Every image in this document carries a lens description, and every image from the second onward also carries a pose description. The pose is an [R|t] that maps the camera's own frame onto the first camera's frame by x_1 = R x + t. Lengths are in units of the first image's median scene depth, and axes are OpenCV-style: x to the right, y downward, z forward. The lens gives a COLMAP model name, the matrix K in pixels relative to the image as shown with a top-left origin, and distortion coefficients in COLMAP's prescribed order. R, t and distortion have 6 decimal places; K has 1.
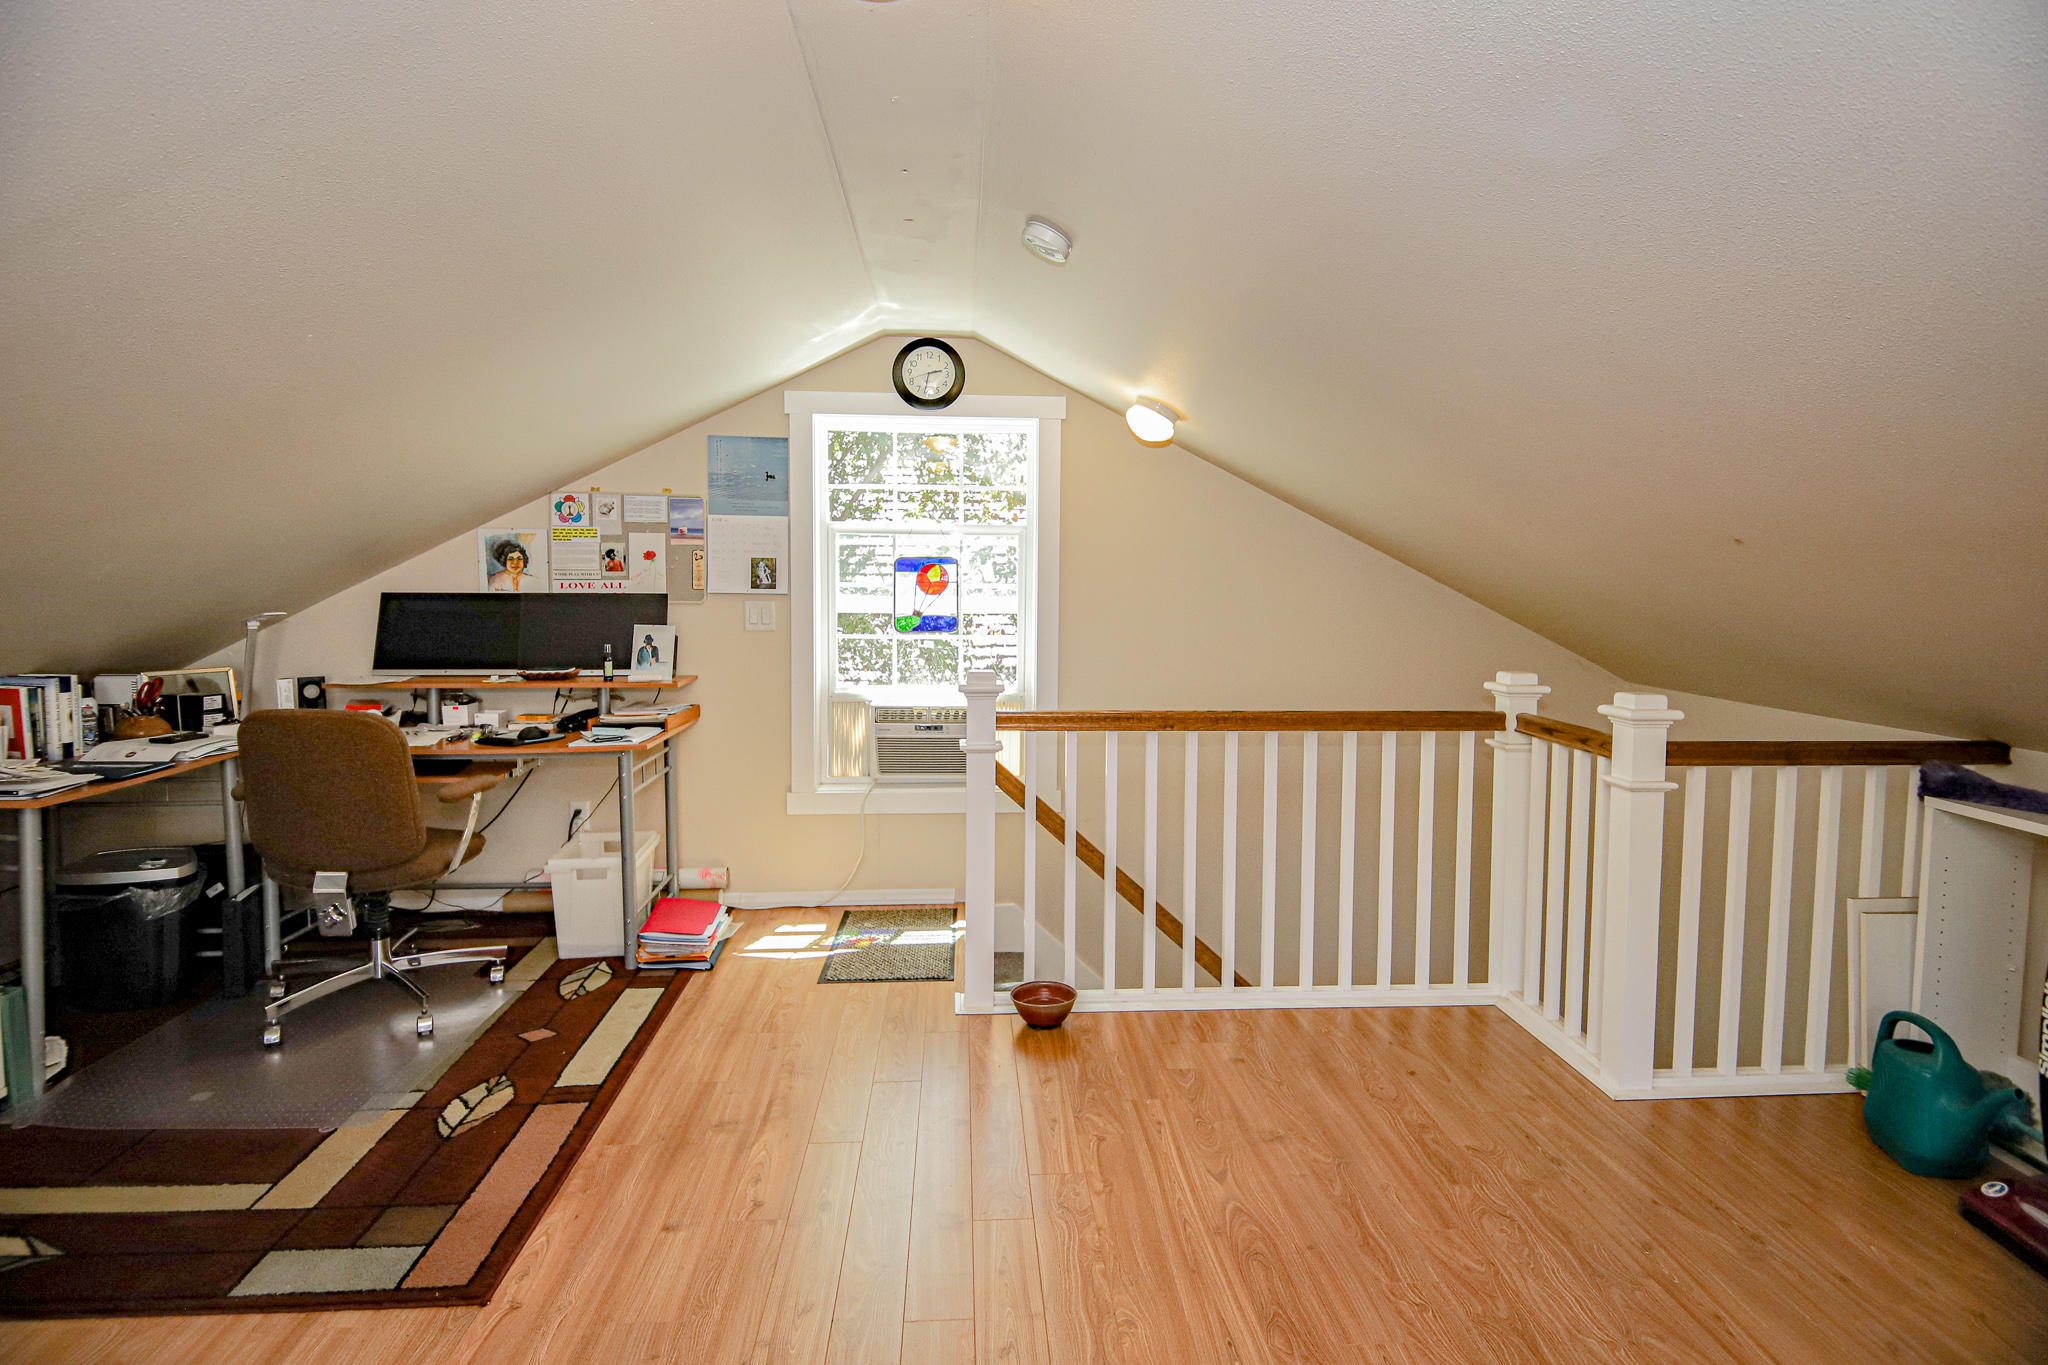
lens RADIAL K [[1075.7, 0, 1022.9], [0, 1075.7, 638.3], [0, 0, 1]] dist [0.040665, -0.038620]
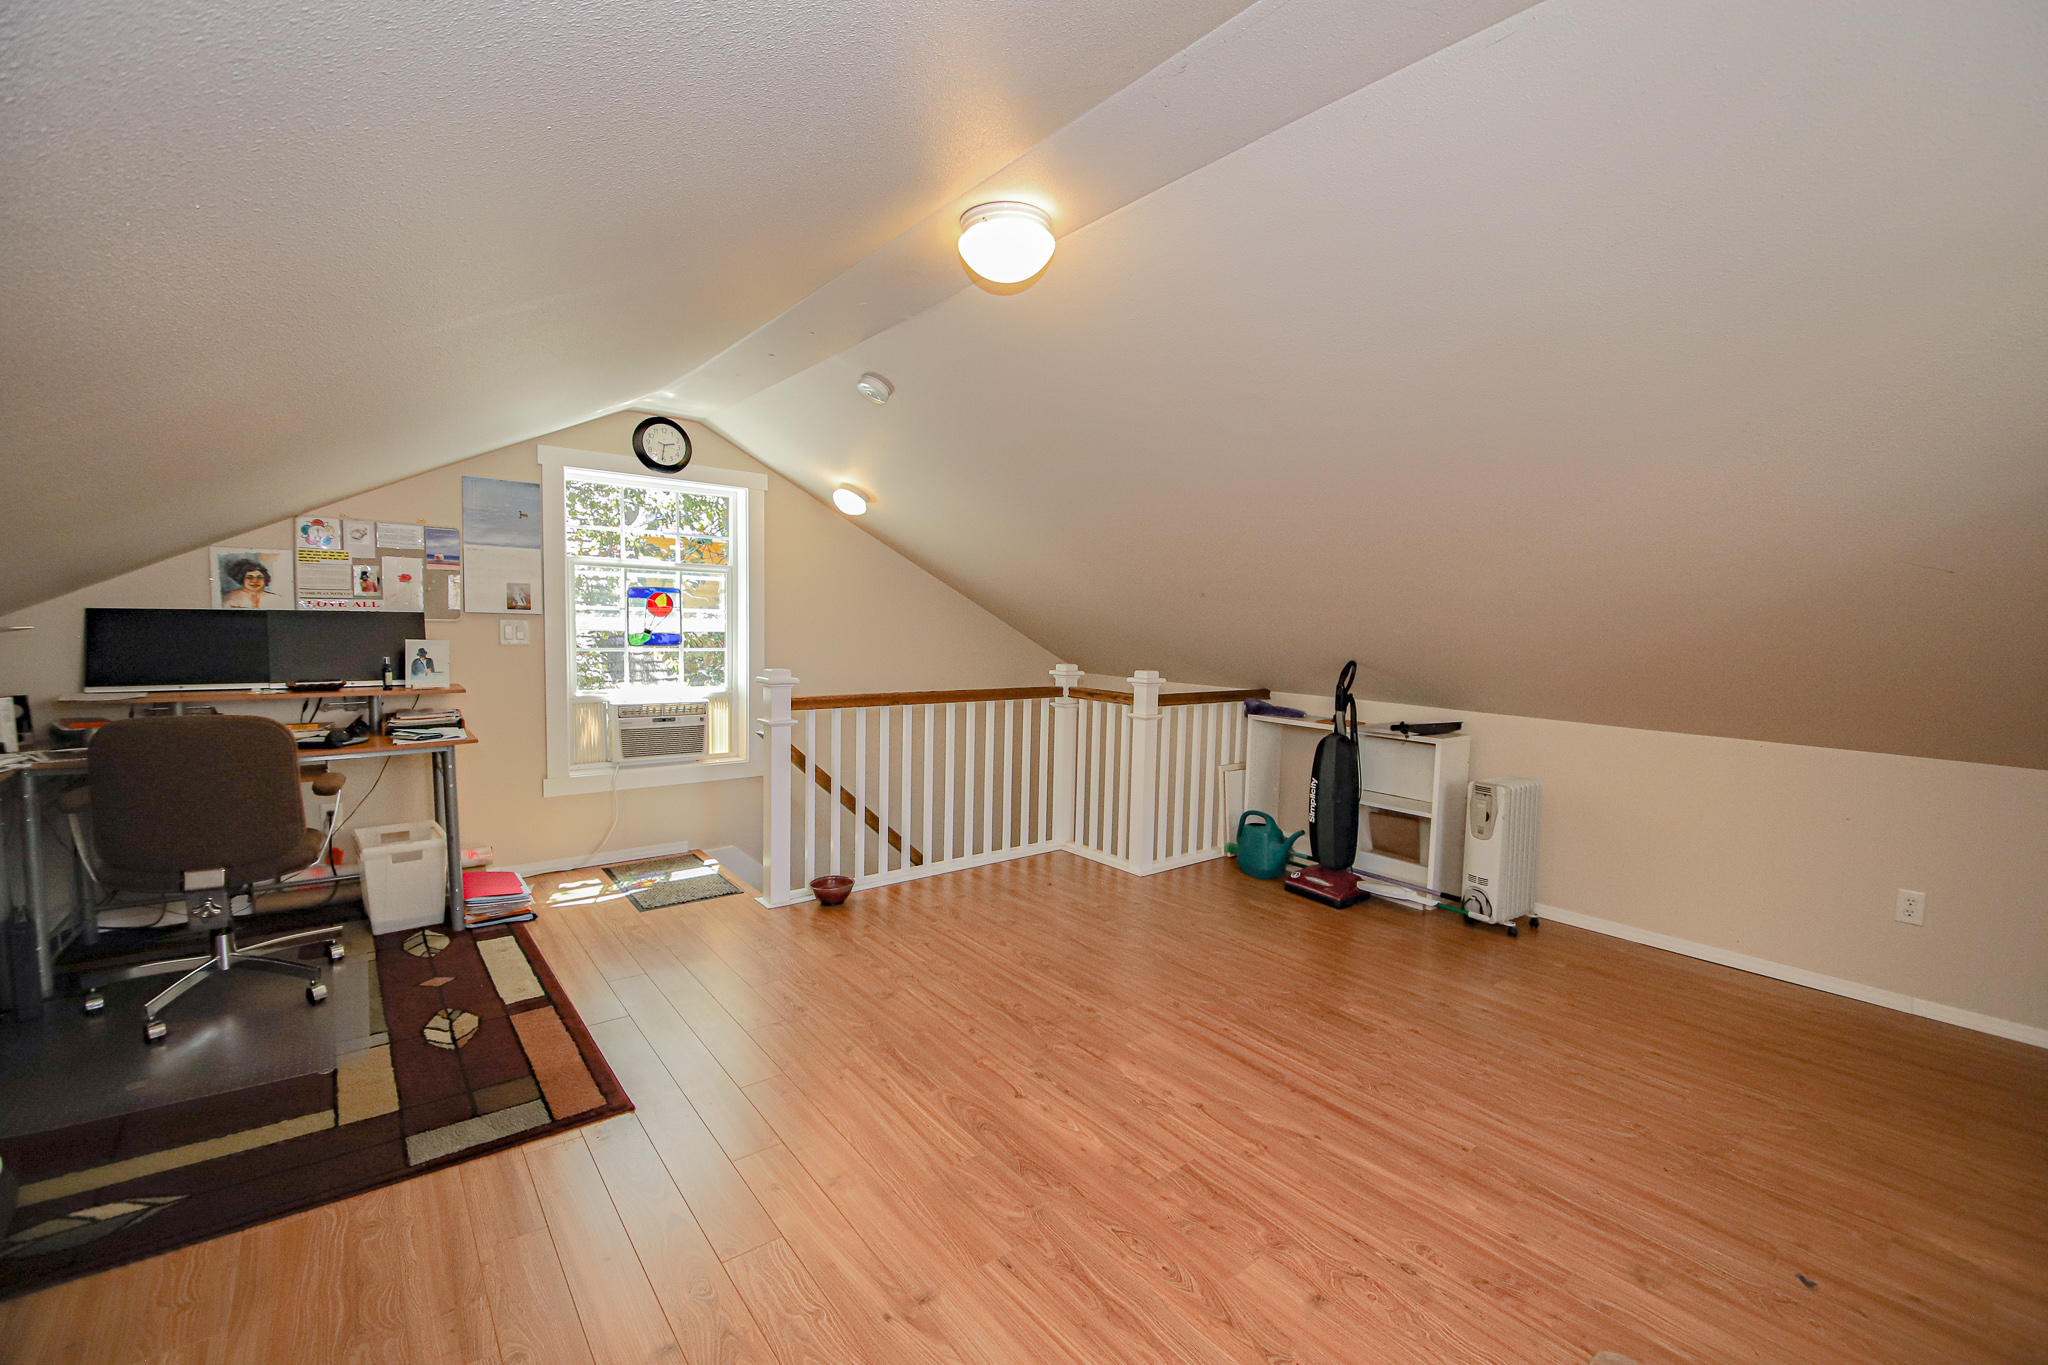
lens RADIAL K [[860.0, 0, 1024.0], [0, 860.0, 682.5], [0, 0, 1]] dist [0.000019, -0.017551]
pose [[0.818422, -0.029767, 0.573846, -0.359575], [0.015811, 0.999446, 0.029295, 0.016807], [-0.574400, -0.014903, 0.818439, -0.103105]]
